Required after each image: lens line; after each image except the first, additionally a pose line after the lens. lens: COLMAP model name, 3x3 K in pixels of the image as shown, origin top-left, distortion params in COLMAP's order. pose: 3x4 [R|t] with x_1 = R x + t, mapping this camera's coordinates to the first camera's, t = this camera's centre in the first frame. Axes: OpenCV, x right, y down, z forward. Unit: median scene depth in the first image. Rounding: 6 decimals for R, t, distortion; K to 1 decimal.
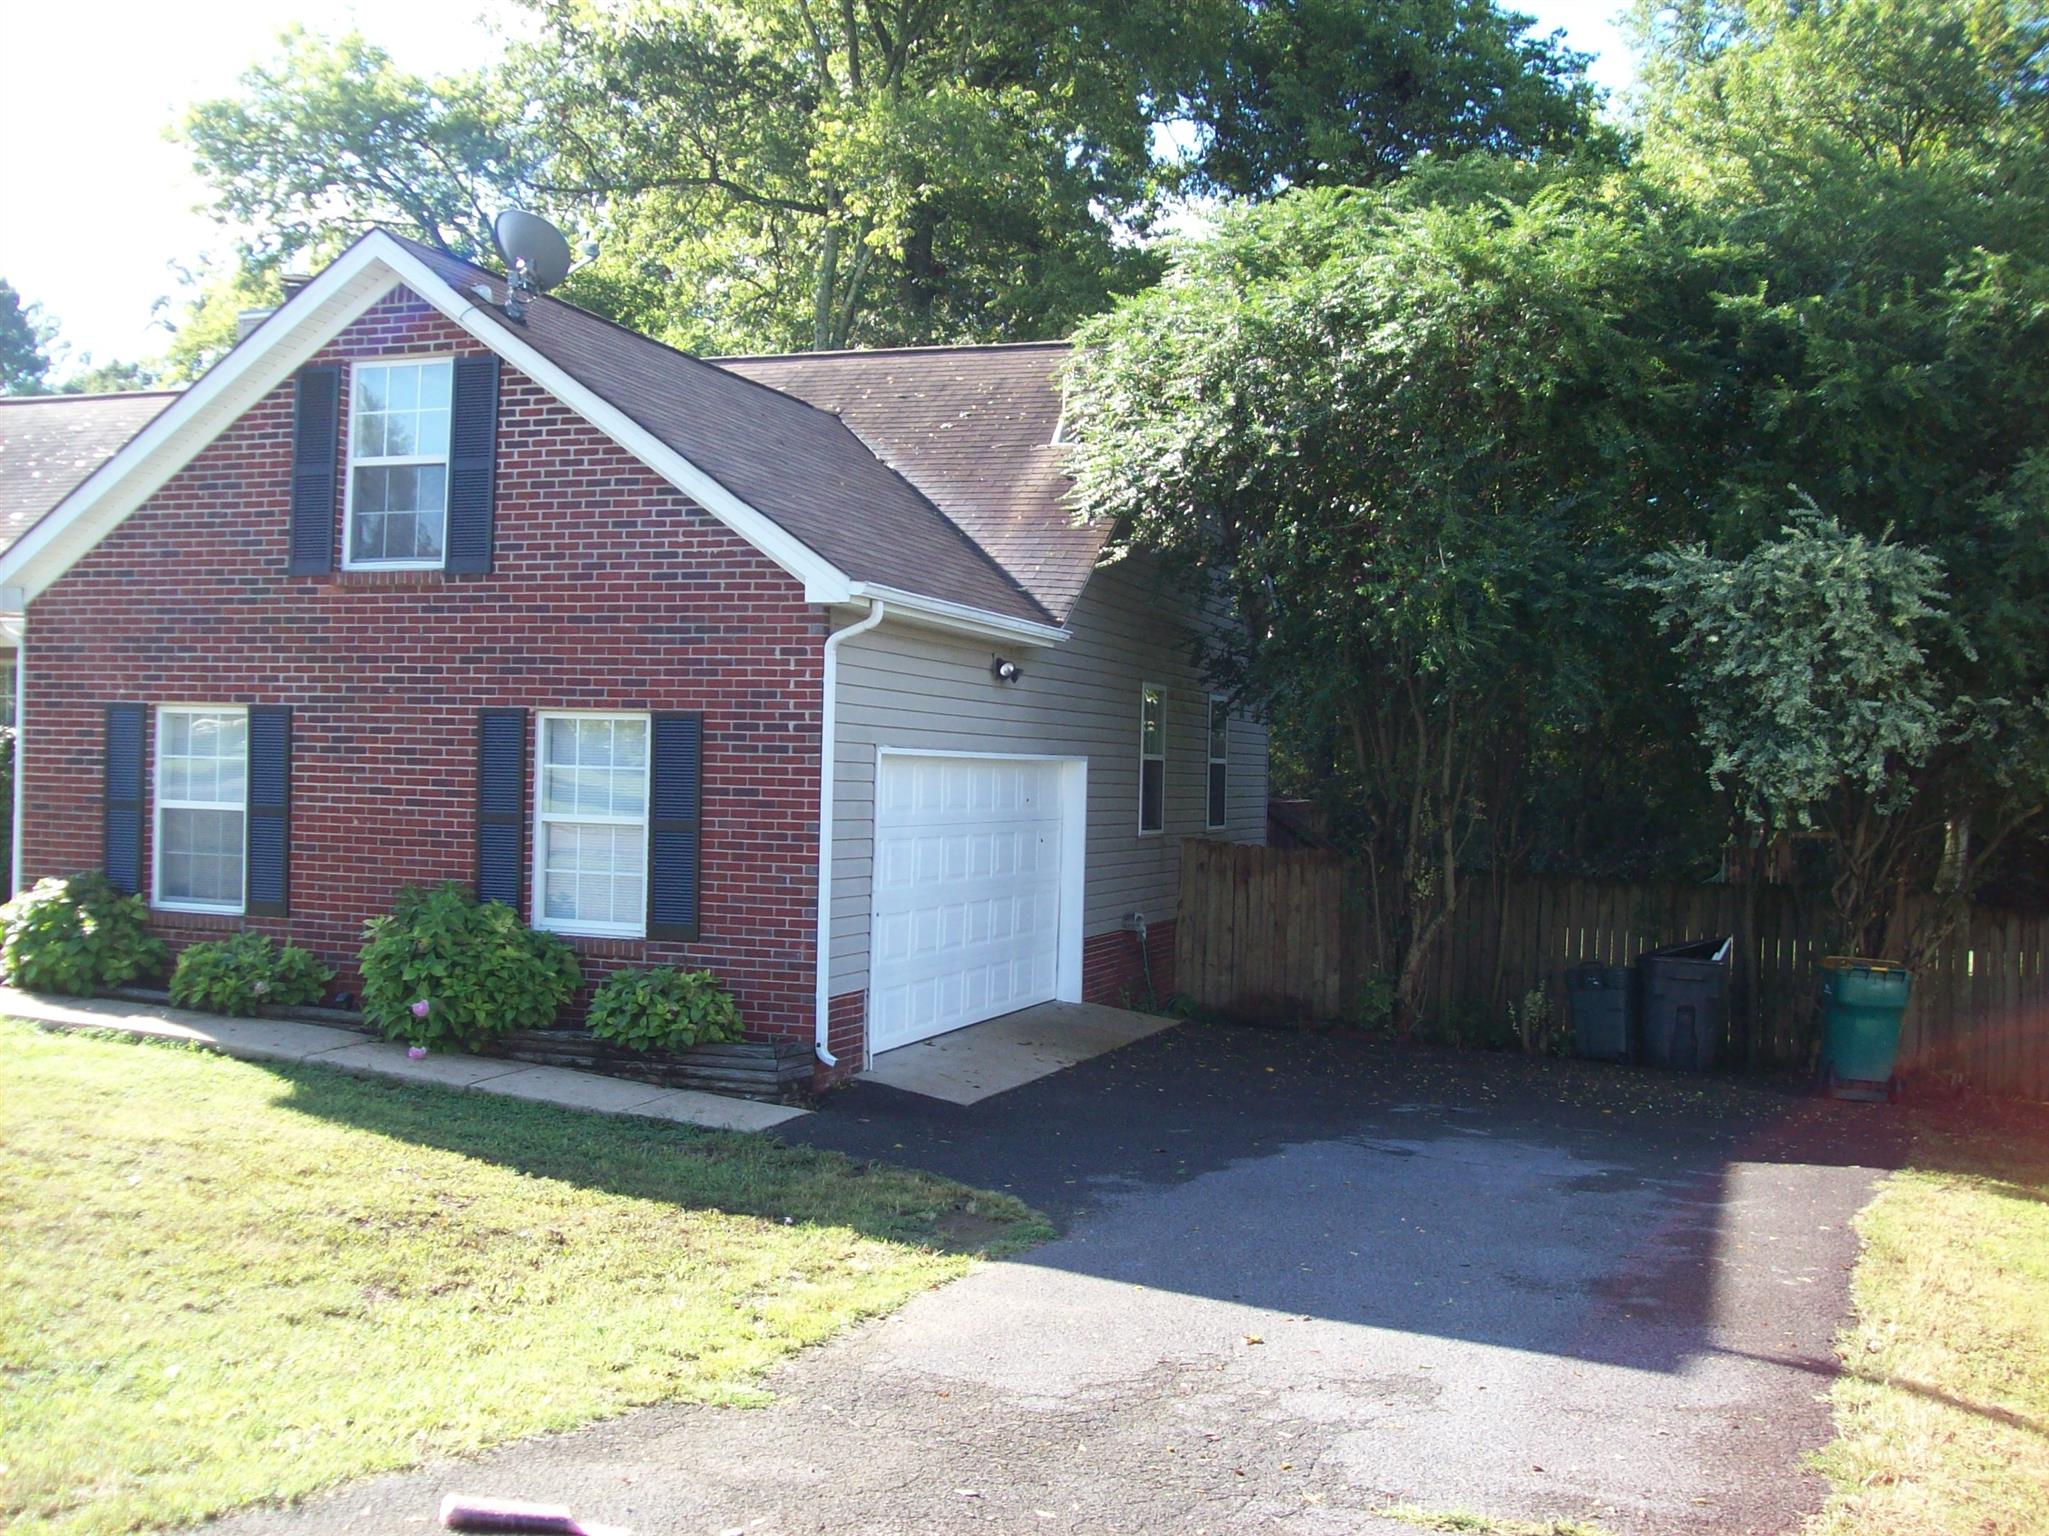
lens RADIAL K [[2166.5, 0, 1030.0], [0, 2166.5, 770.8], [0, 0, 1]] dist [-0.185456, 0.137940]
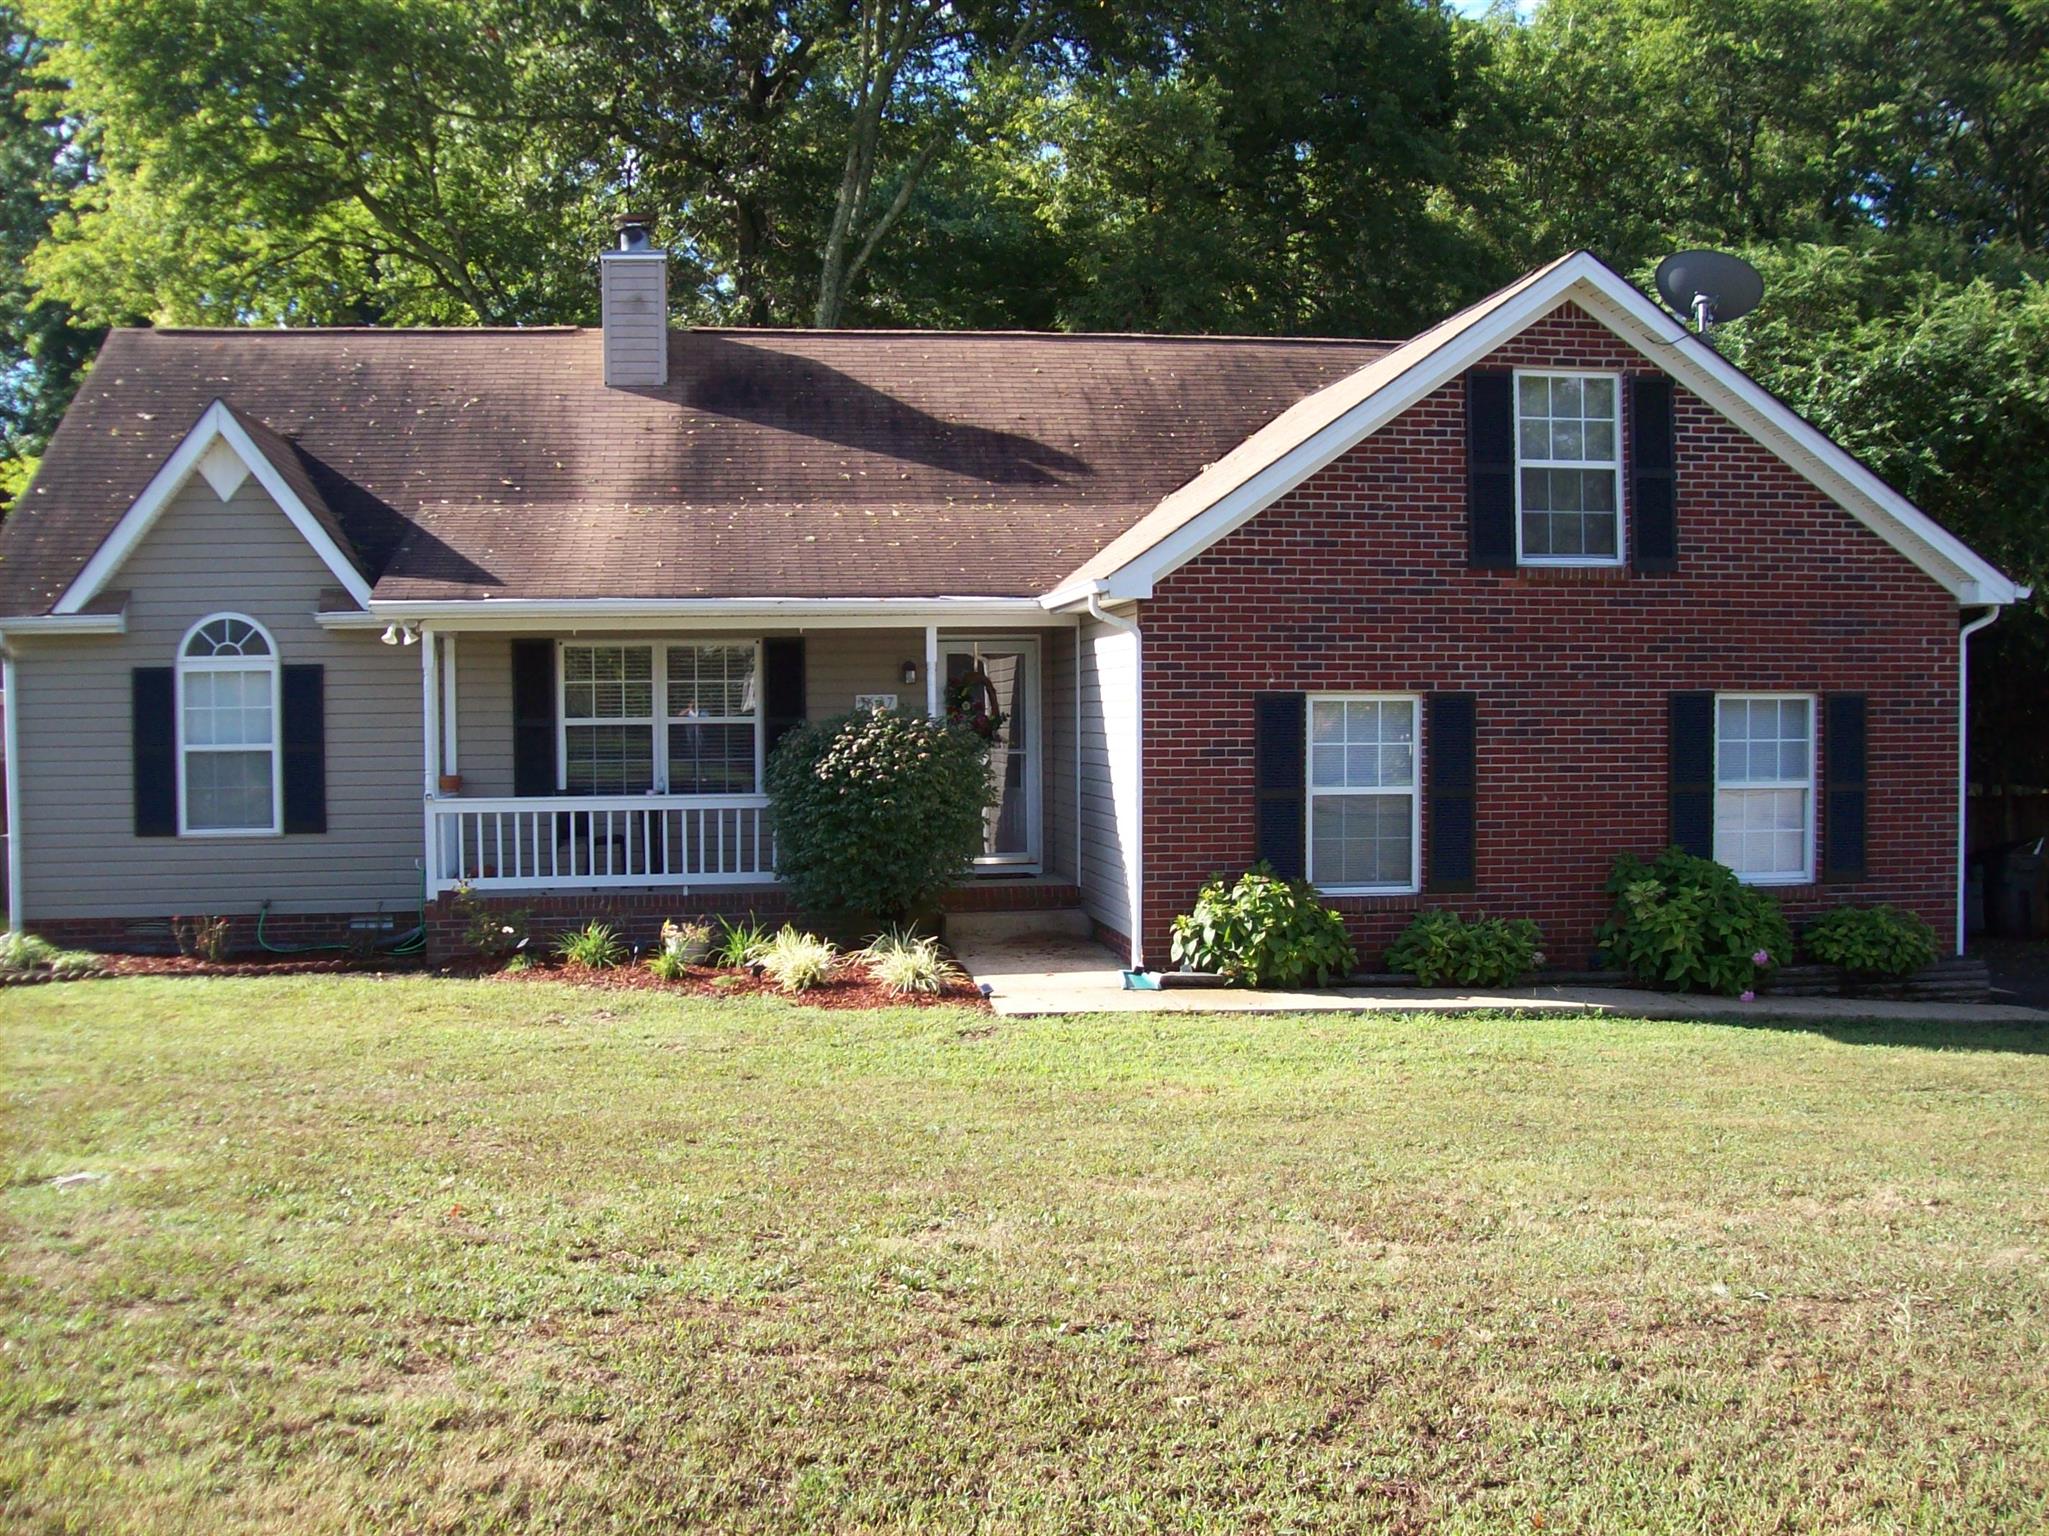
lens RADIAL K [[2166.5, 0, 1030.0], [0, 2166.5, 770.8], [0, 0, 1]] dist [-0.185456, 0.137940]
pose [[0.896091, -0.043439, 0.441740, -1.040856], [0.028032, 0.998751, 0.041349, -0.042857], [-0.442985, -0.024670, 0.896190, 0.141915]]
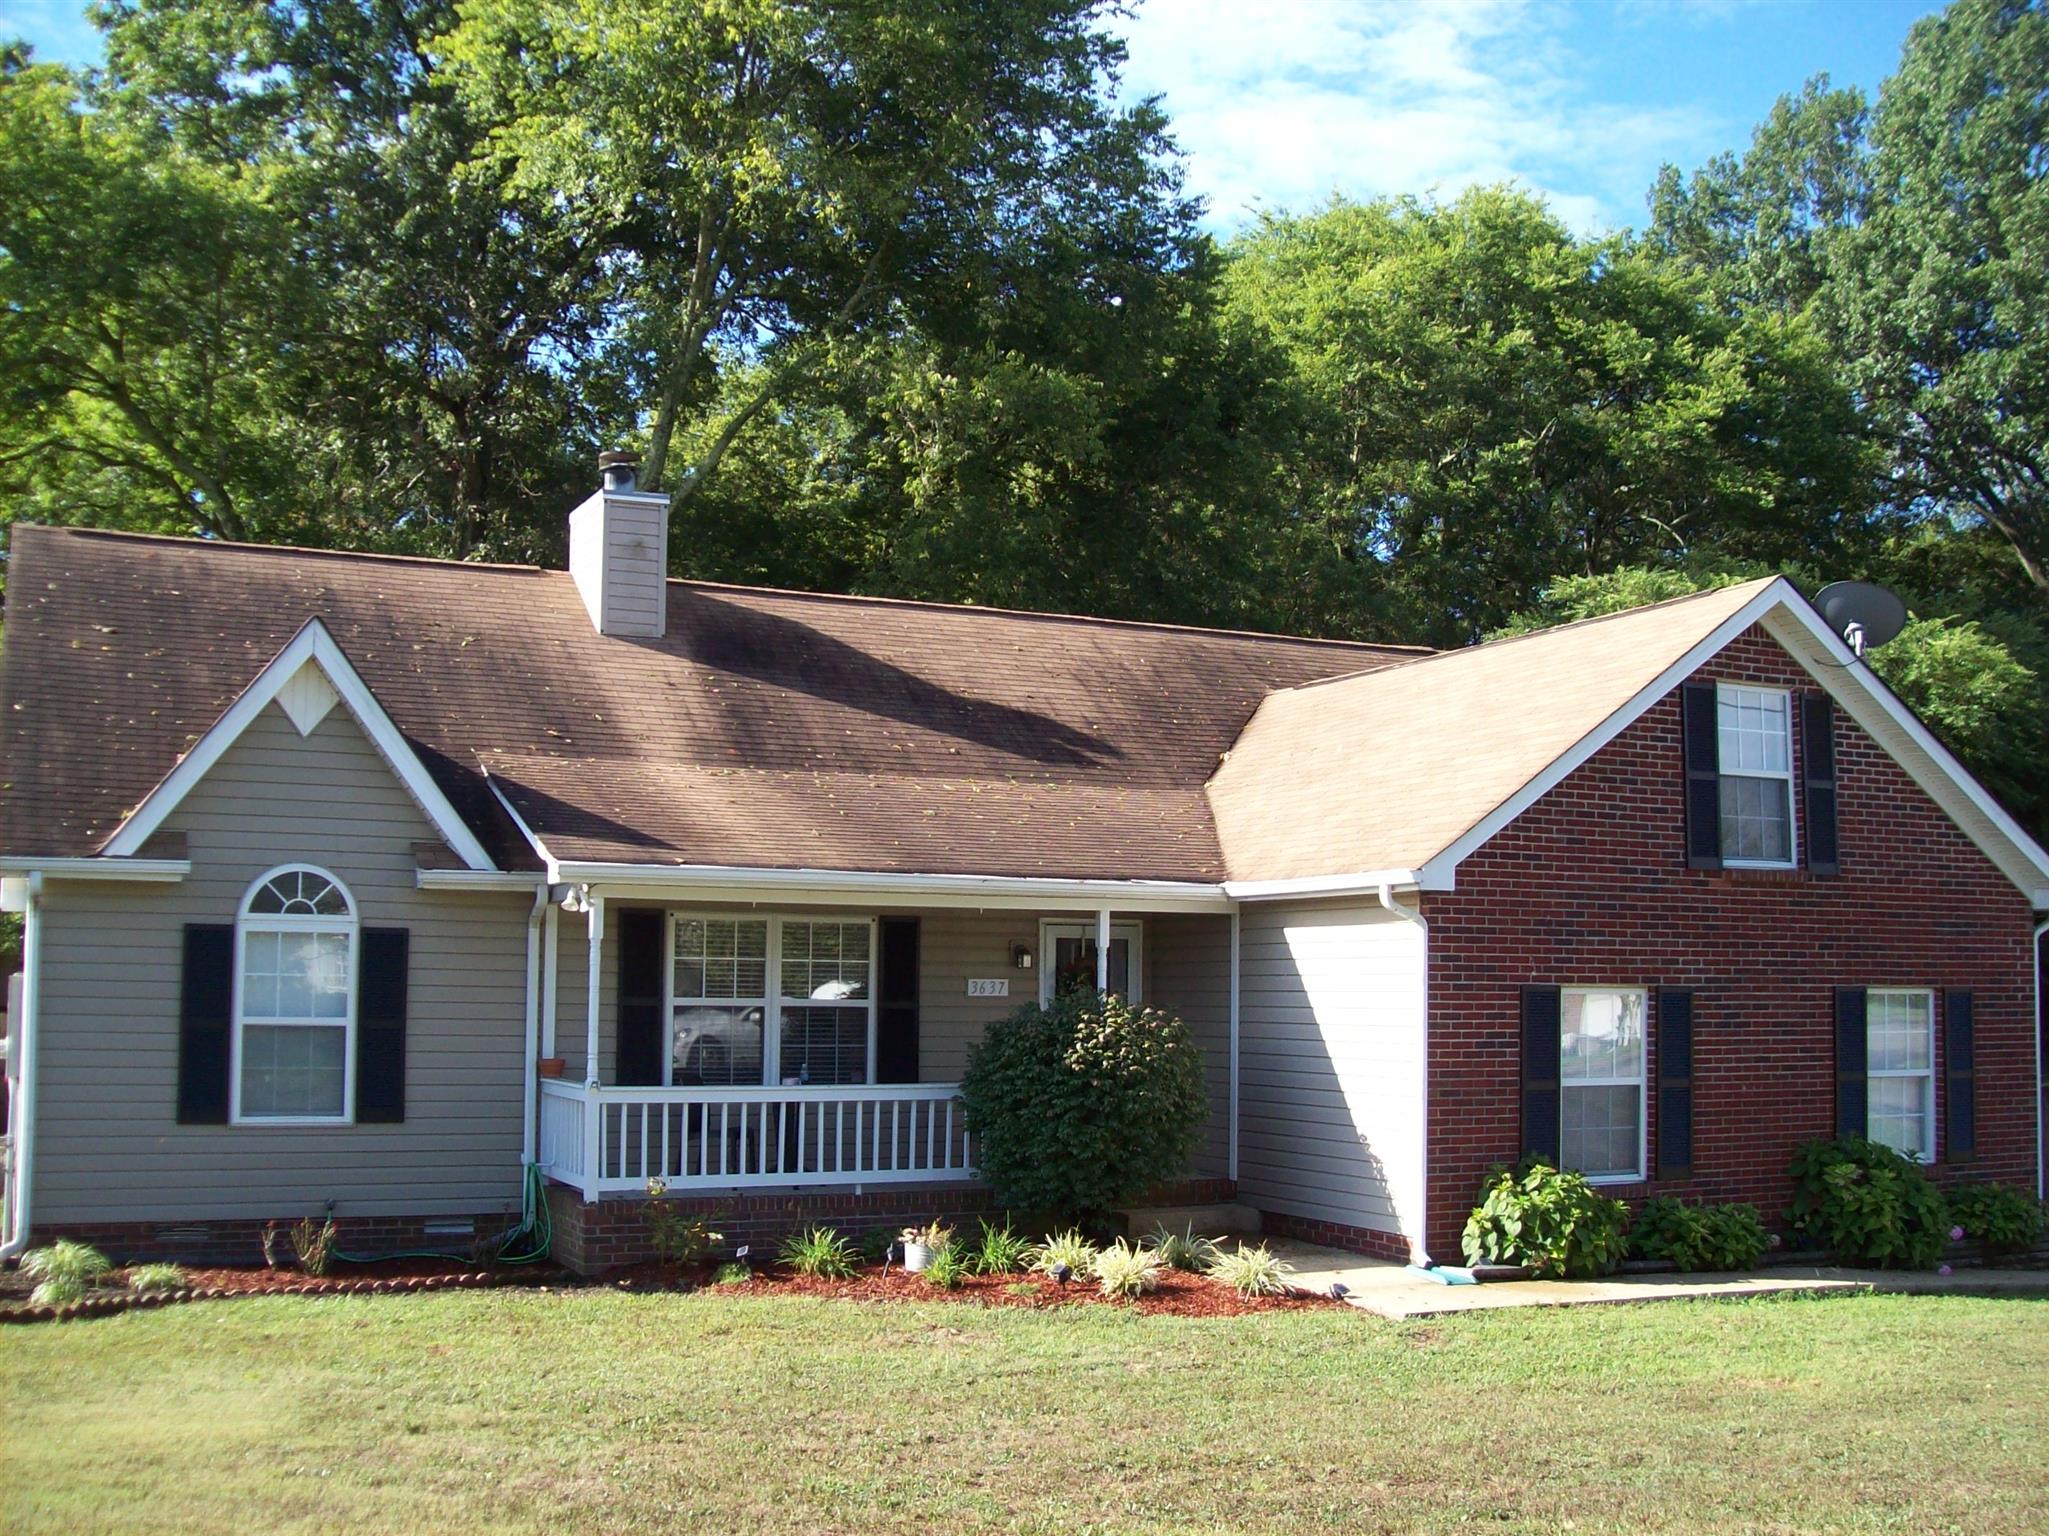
lens RADIAL K [[2166.5, 0, 1030.0], [0, 2166.5, 770.8], [0, 0, 1]] dist [-0.185456, 0.137940]
pose [[0.723587, 0.052641, 0.688223, -1.394254], [0.005488, 0.996617, -0.081999, -0.054765], [-0.690211, 0.063110, 0.720851, 0.440514]]
